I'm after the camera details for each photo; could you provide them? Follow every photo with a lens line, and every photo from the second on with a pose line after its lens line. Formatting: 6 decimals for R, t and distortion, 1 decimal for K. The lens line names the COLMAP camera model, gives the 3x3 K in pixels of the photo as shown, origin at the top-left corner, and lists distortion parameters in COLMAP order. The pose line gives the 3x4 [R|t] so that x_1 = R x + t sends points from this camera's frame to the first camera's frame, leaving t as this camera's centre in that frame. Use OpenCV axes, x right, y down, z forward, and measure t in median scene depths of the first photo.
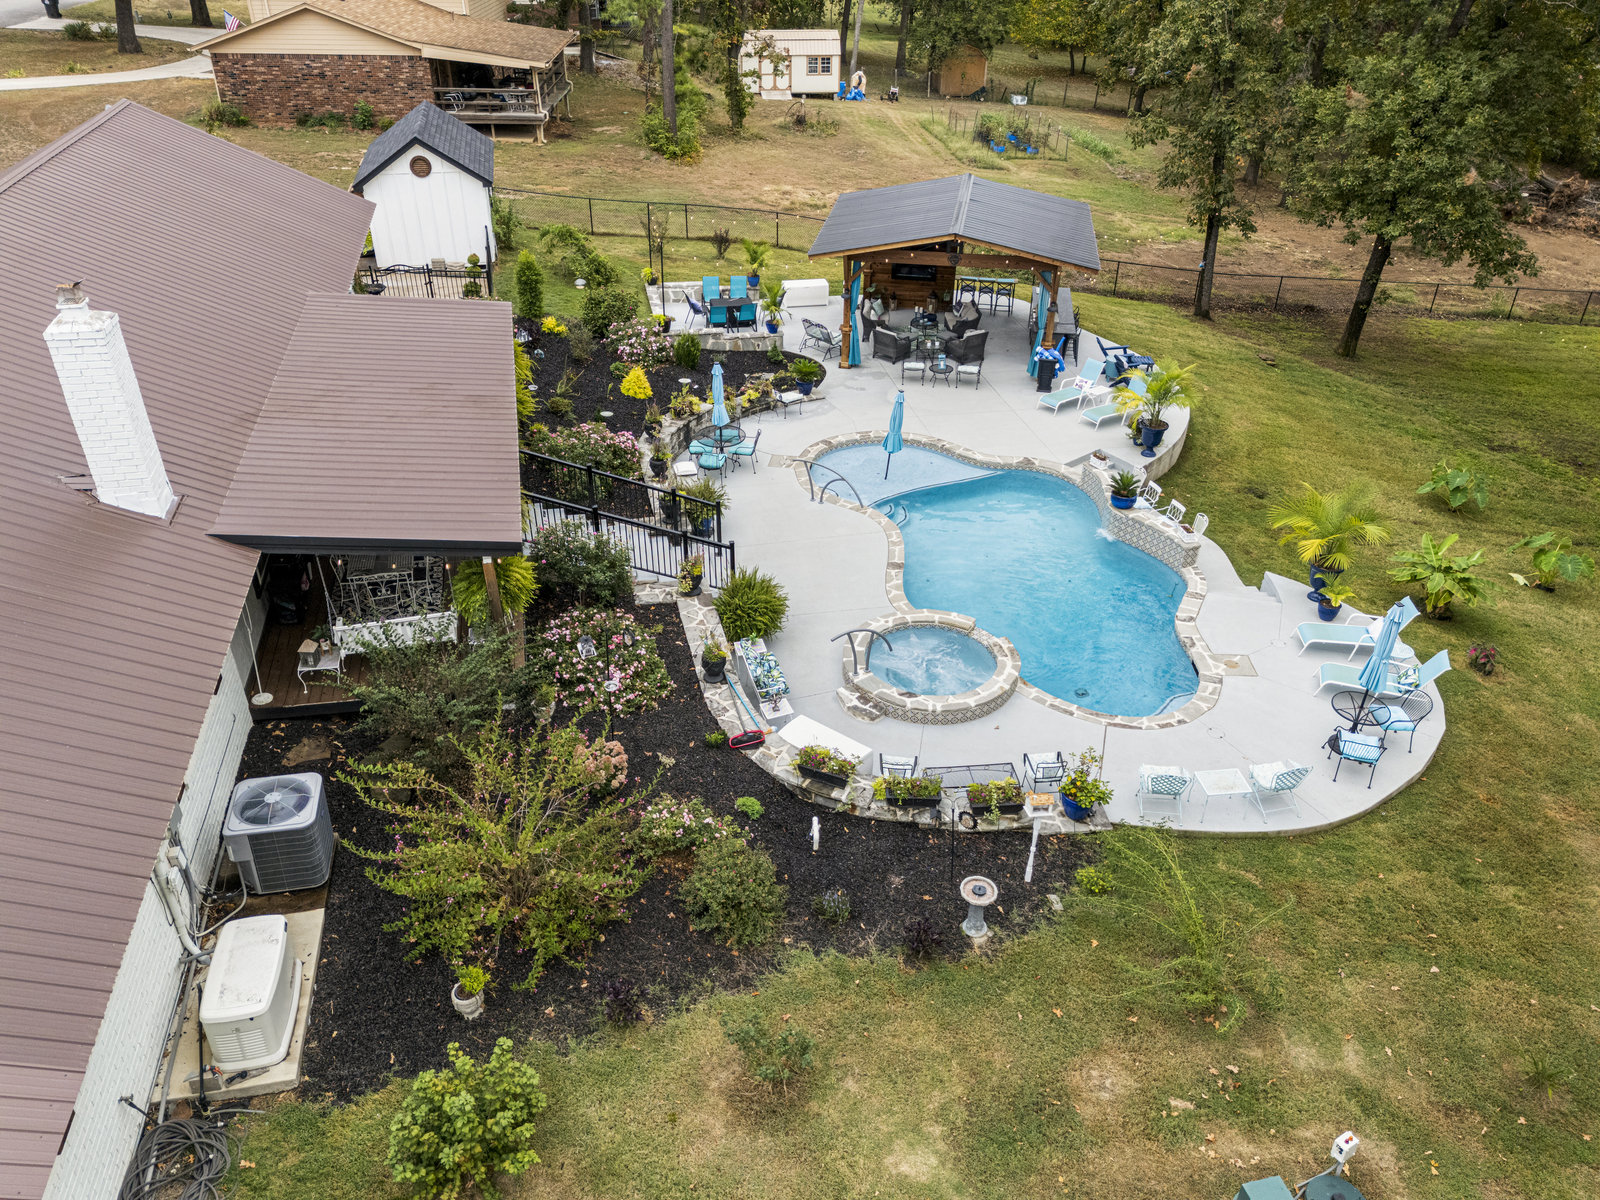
lens RADIAL K [[1178.3, 0, 800.0], [0, 1178.3, 600.0], [0, 0, 1]] dist [0.070399, -0.056921]
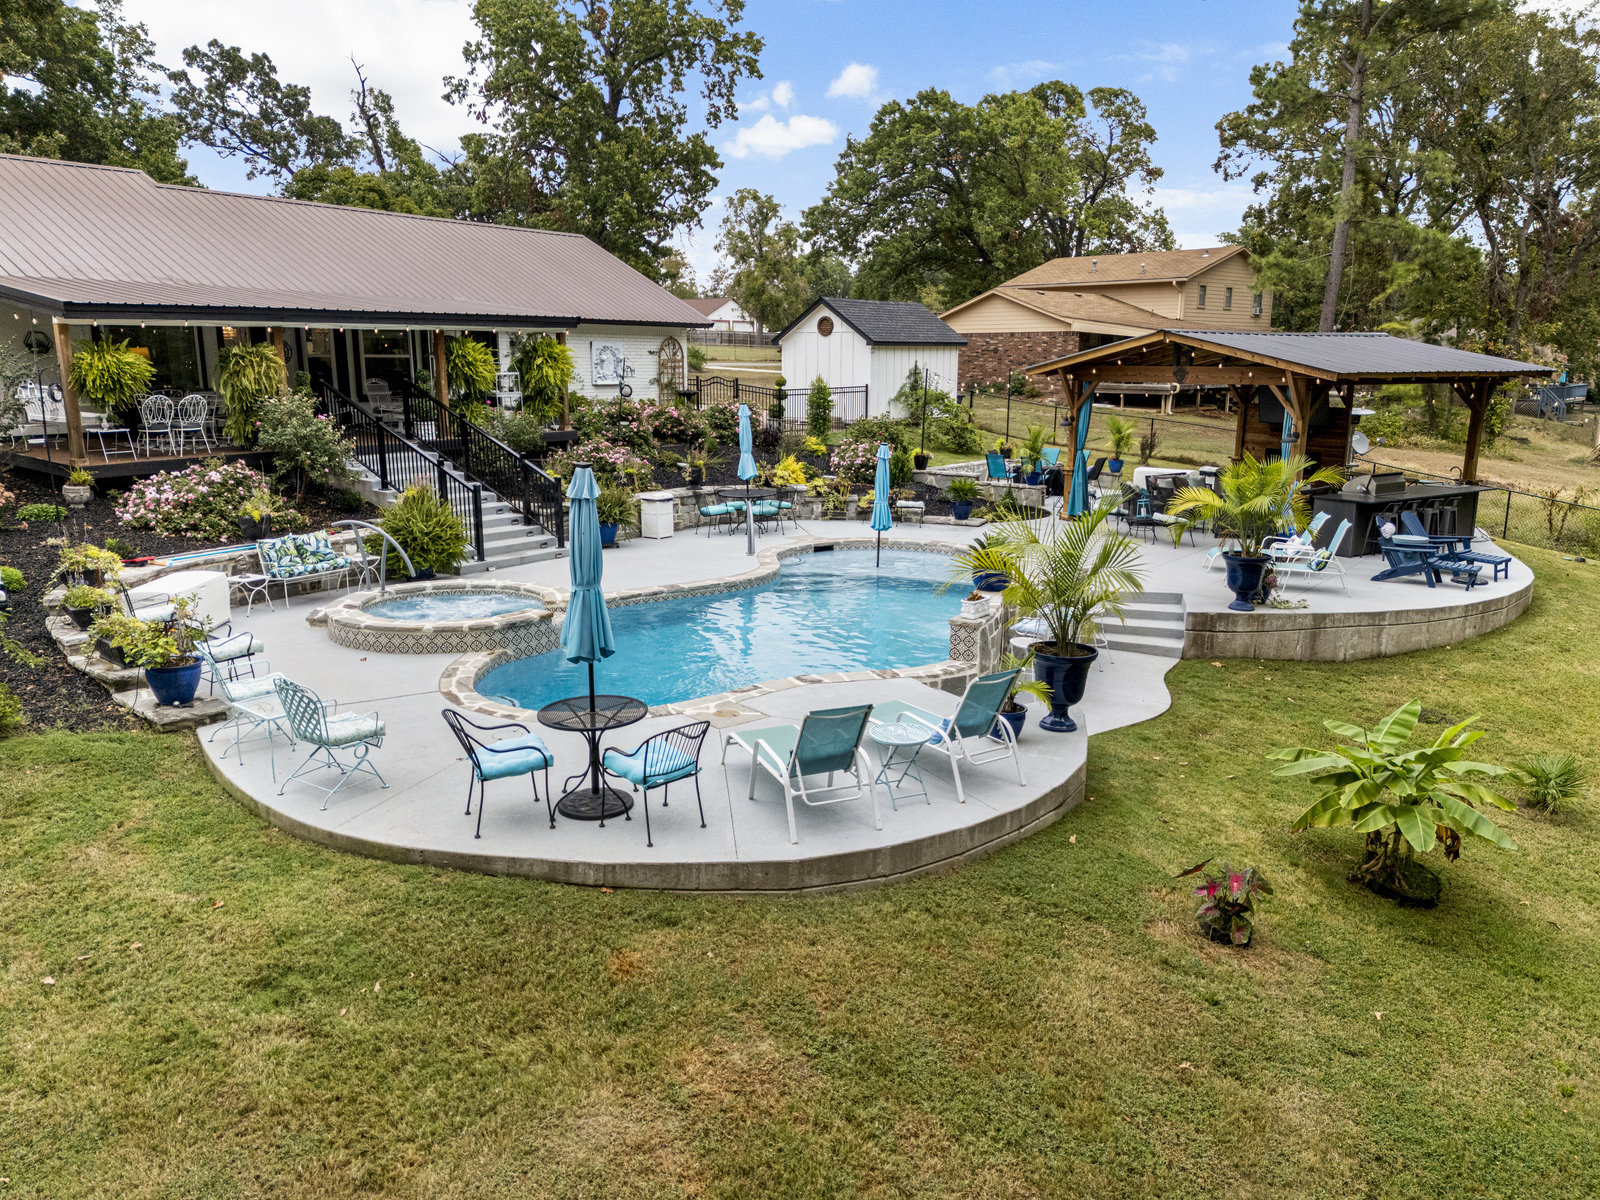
lens RADIAL K [[1178.3, 0, 800.0], [0, 1178.3, 600.0], [0, 0, 1]] dist [0.070399, -0.056921]
pose [[0.669024, 0.136591, -0.730582, 0.894633], [-0.388436, 0.902299, -0.187012, 0.112278], [0.633659, 0.408899, 0.656717, 0.717569]]
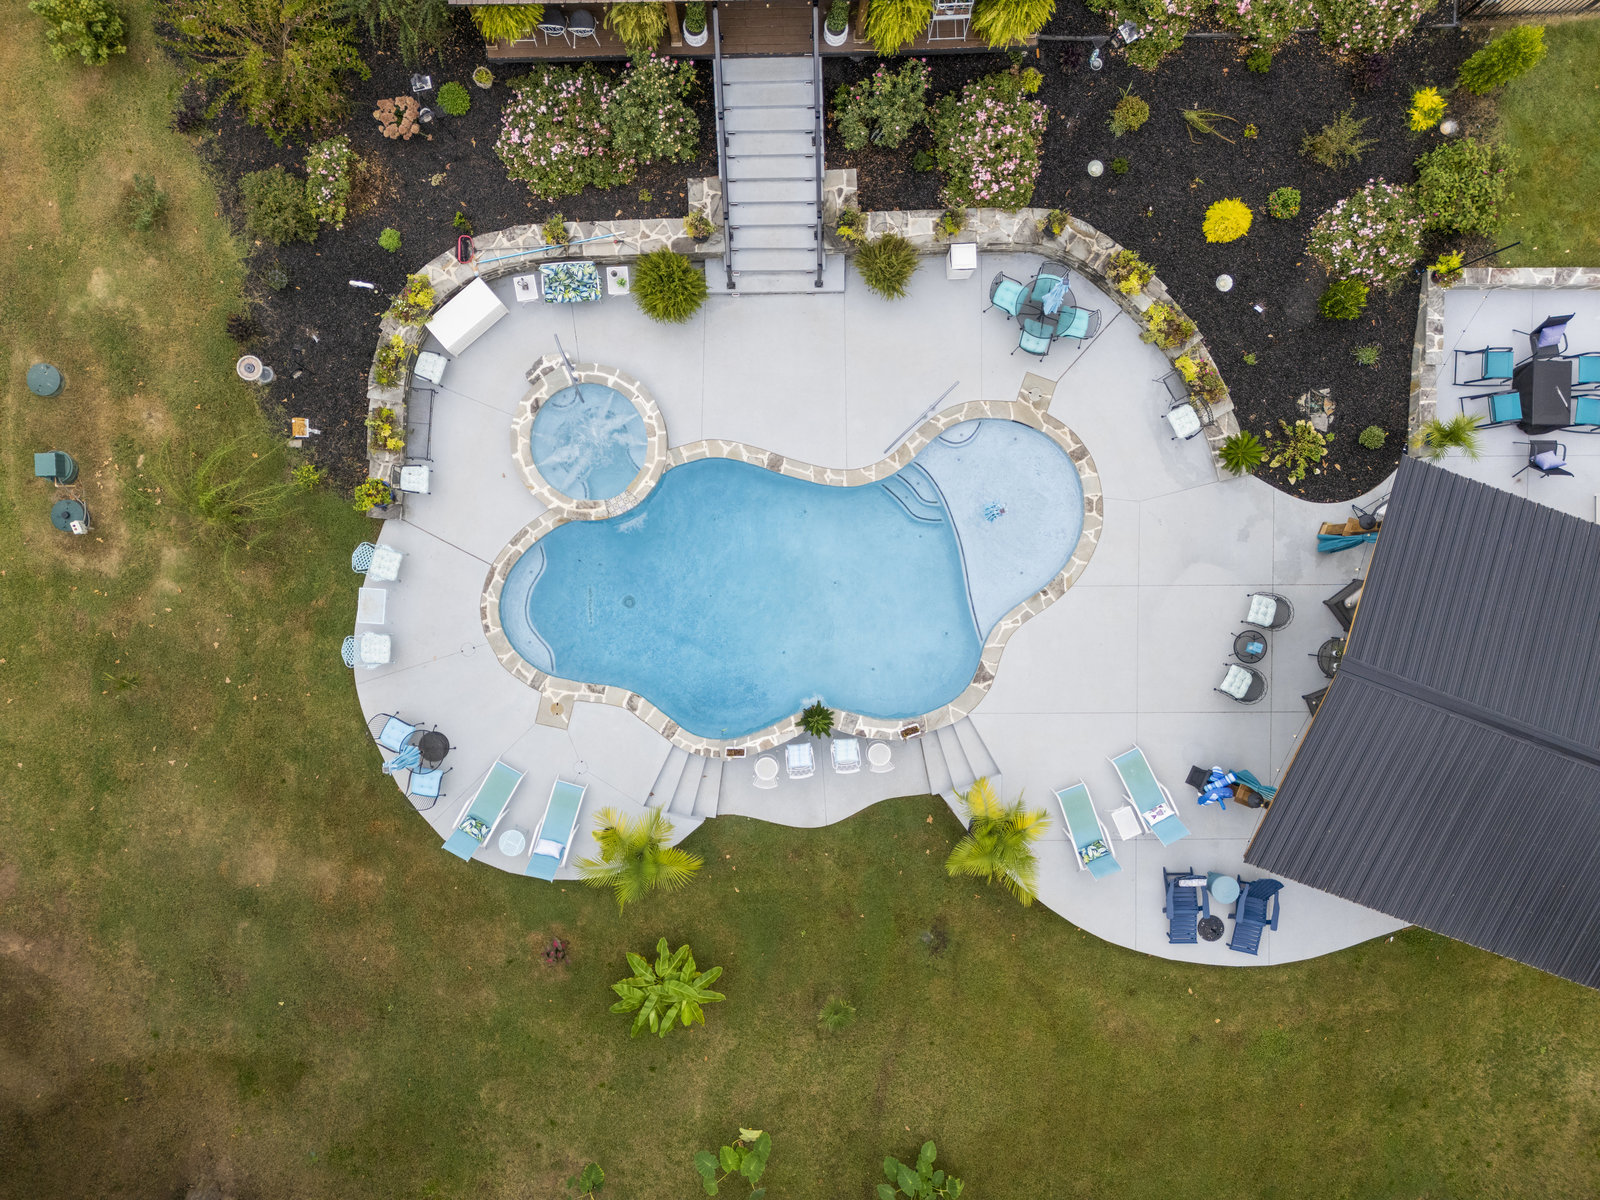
lens RADIAL K [[1178.3, 0, 800.0], [0, 1178.3, 600.0], [0, 0, 1]] dist [0.070399, -0.056921]
pose [[-0.186698, 0.982405, -0.004889, 0.253333], [-0.535981, -0.097685, 0.838560, -1.136750], [0.823328, 0.159178, 0.544788, 0.638820]]
